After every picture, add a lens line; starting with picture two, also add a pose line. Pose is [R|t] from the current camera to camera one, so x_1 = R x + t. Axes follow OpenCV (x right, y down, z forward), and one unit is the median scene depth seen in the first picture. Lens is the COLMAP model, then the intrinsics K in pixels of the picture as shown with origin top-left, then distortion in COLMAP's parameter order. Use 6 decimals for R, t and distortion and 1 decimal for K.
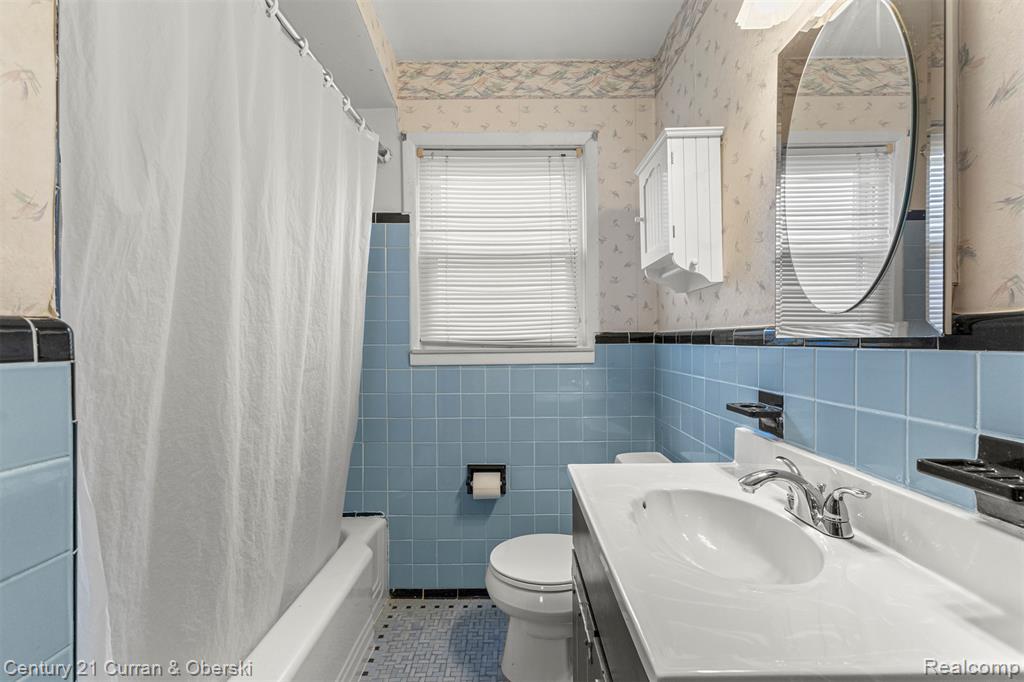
lens RADIAL K [[449.8, 0, 514.9], [0, 449.8, 338.5], [0, 0, 1]] dist [0.014678, -0.001378]
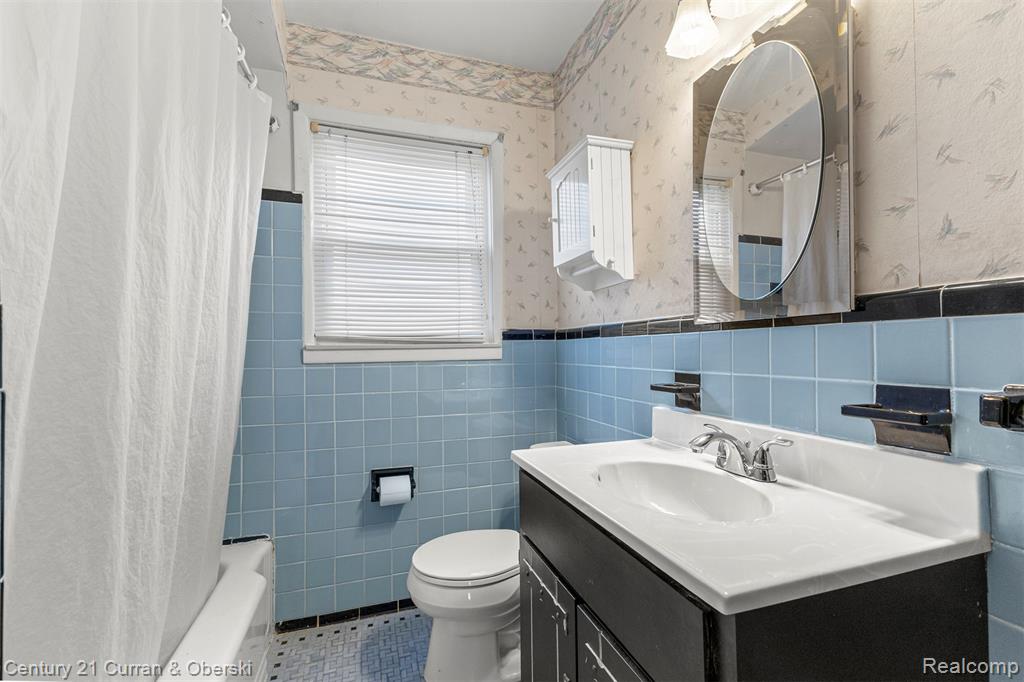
lens RADIAL K [[449.8, 0, 514.9], [0, 449.8, 338.5], [0, 0, 1]] dist [0.014678, -0.001378]
pose [[0.949222, 0.004825, 0.314569, -0.136276], [0.001882, 0.999777, -0.021013, 0.036199], [-0.314600, 0.020538, 0.949002, 0.029622]]
